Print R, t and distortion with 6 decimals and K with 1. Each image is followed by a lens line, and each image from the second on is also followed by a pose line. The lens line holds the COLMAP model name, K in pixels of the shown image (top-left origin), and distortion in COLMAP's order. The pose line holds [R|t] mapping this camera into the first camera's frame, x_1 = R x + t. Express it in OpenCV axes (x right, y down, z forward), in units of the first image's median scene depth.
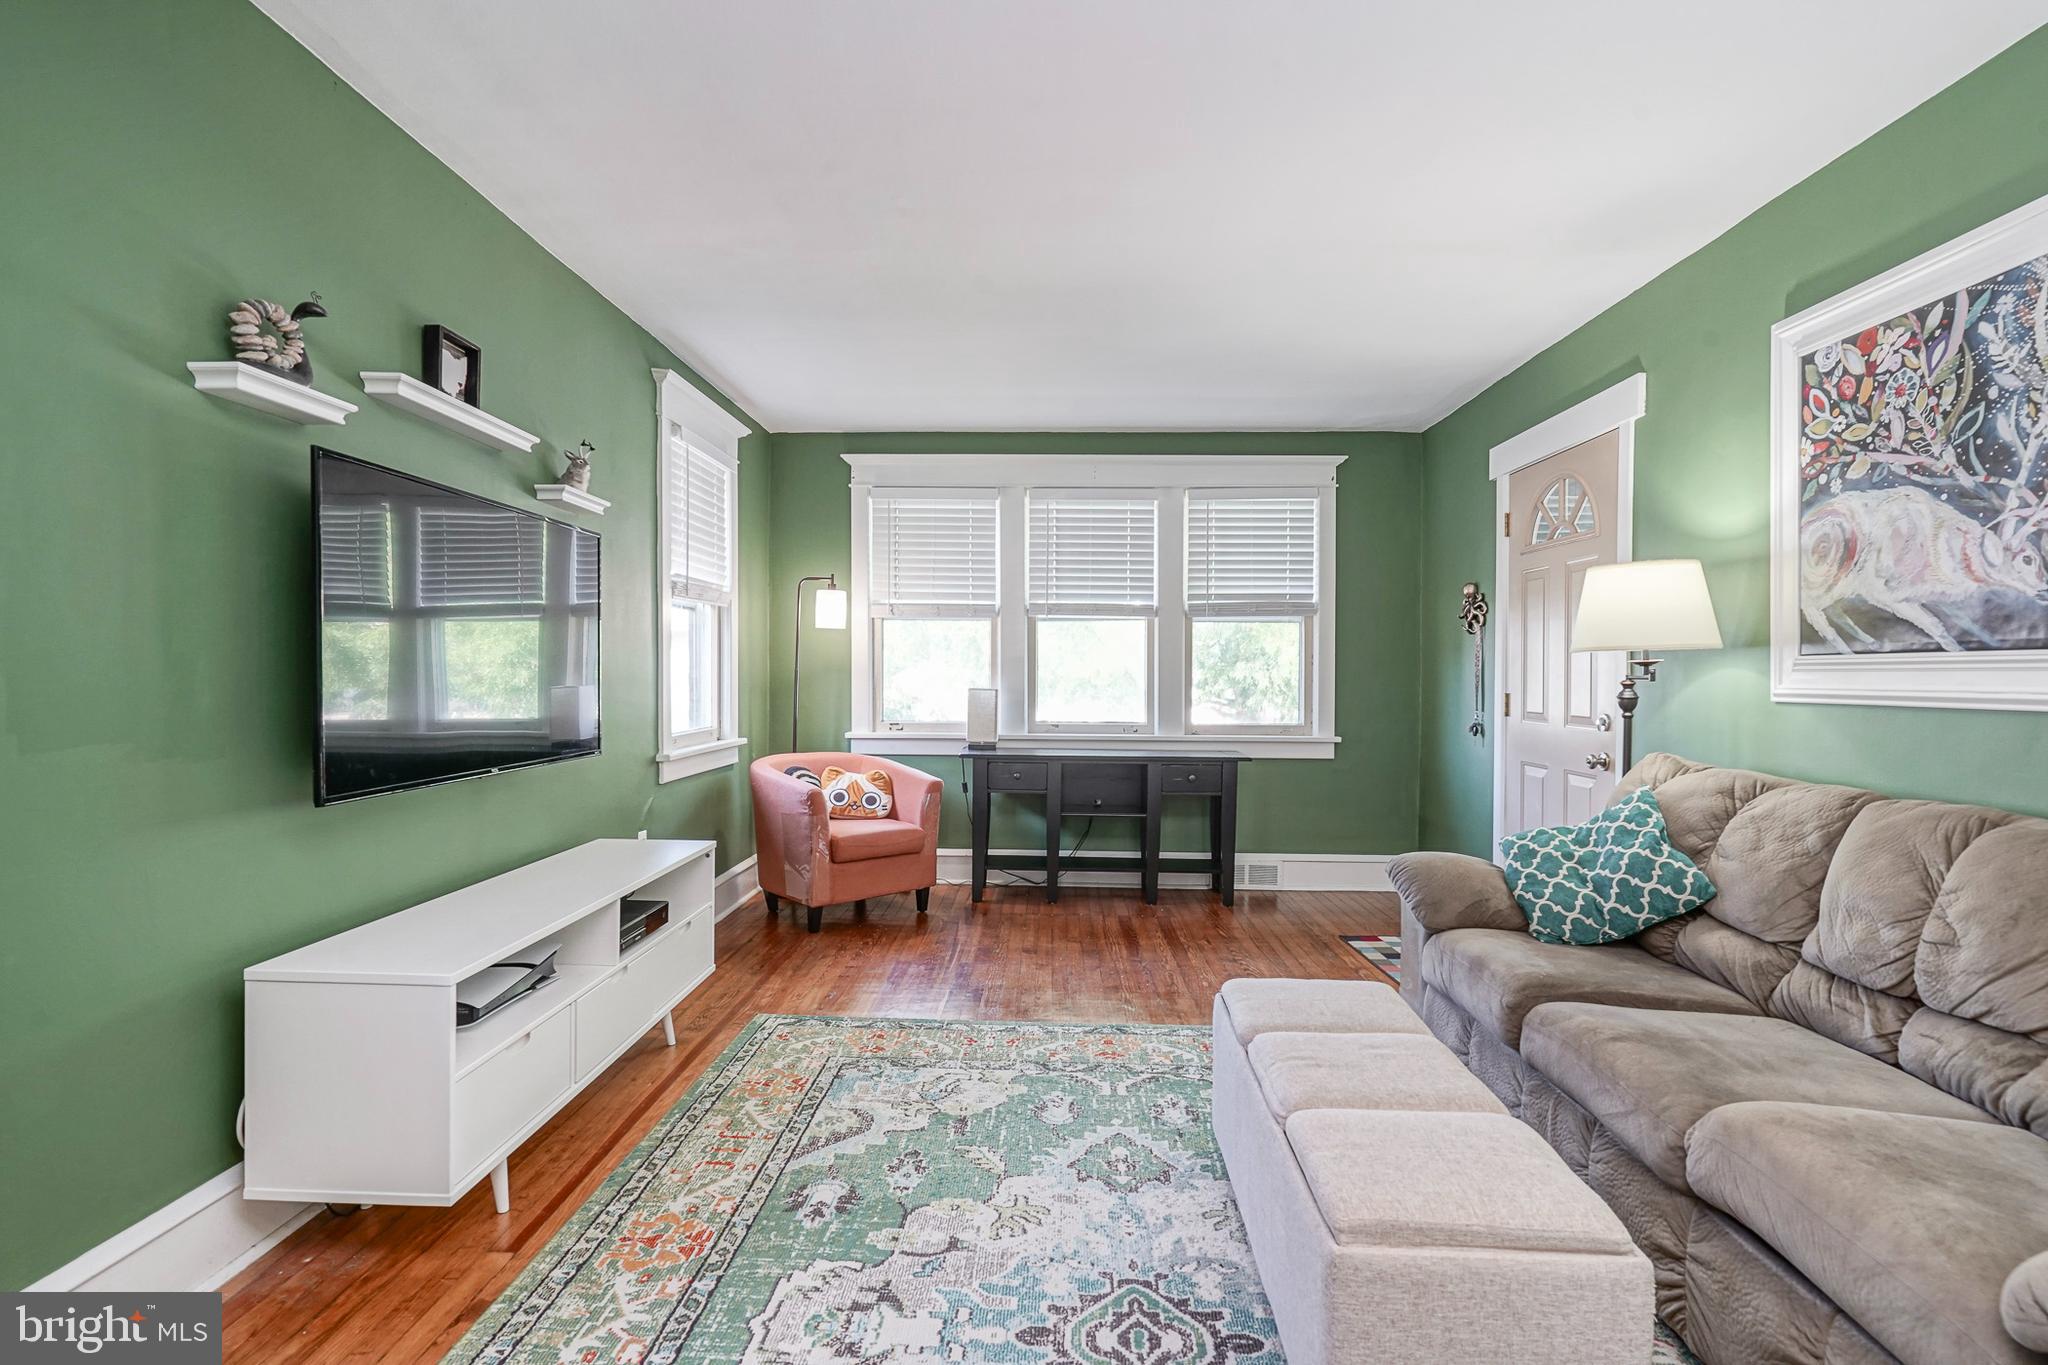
lens RADIAL K [[959.2, 0, 1024.6], [0, 959.2, 698.9], [0, 0, 1]] dist [-0.018034, 0.008650]
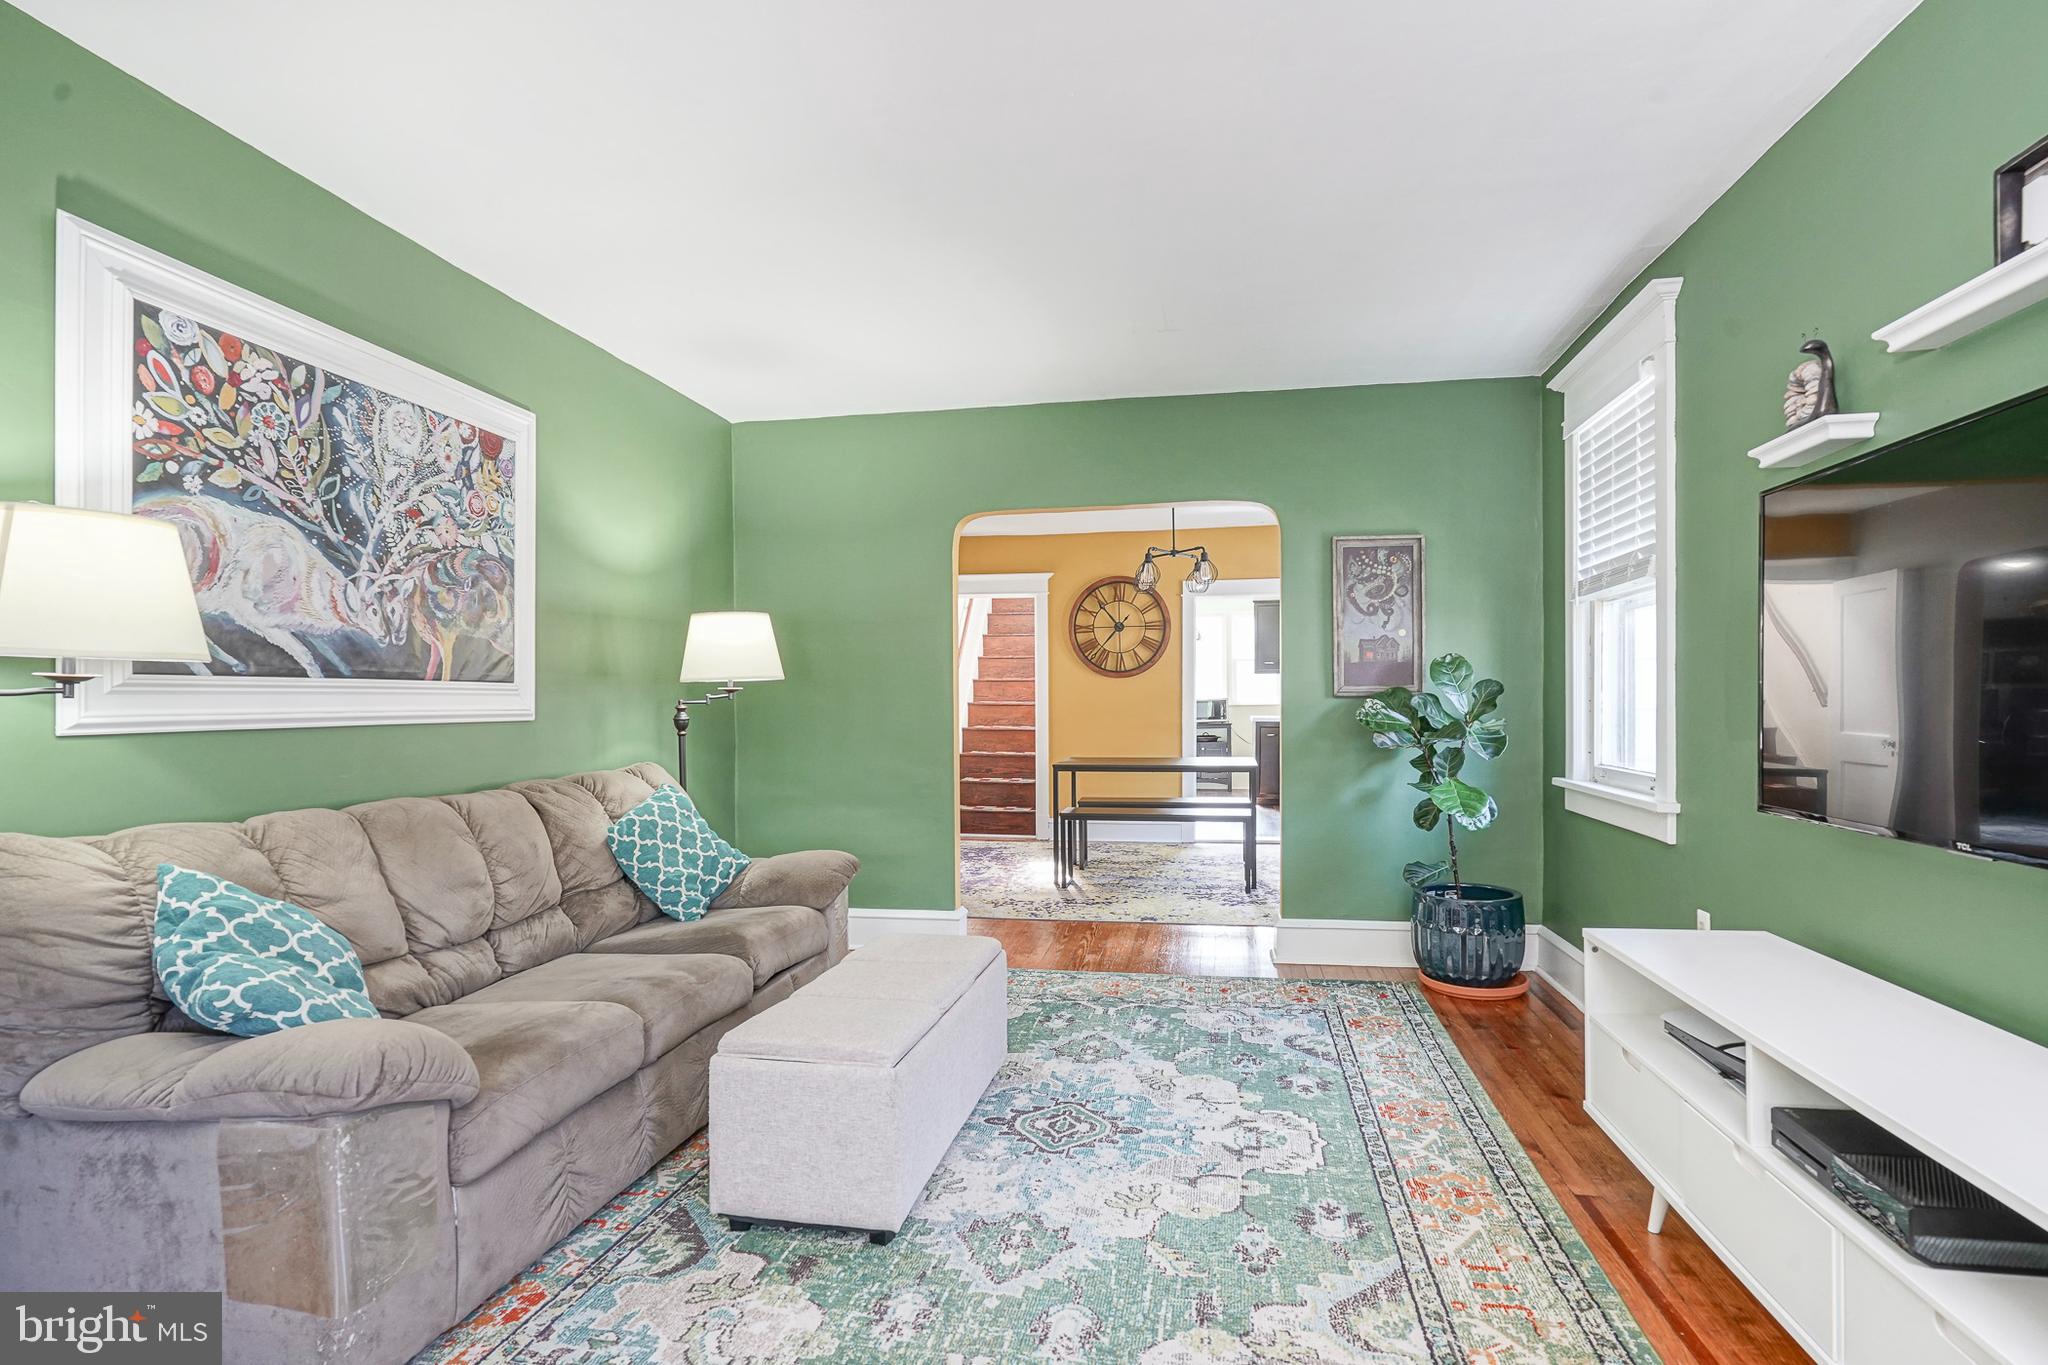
lens RADIAL K [[965.5, 0, 1032.9], [0, 965.5, 704.1], [0, 0, 1]] dist [-0.003825, 0.000212]
pose [[-0.988454, 0.001966, 0.151507, -0.048536], [0.006862, 0.999471, 0.031804, -0.041718], [-0.151365, 0.032477, -0.987944, 1.718059]]
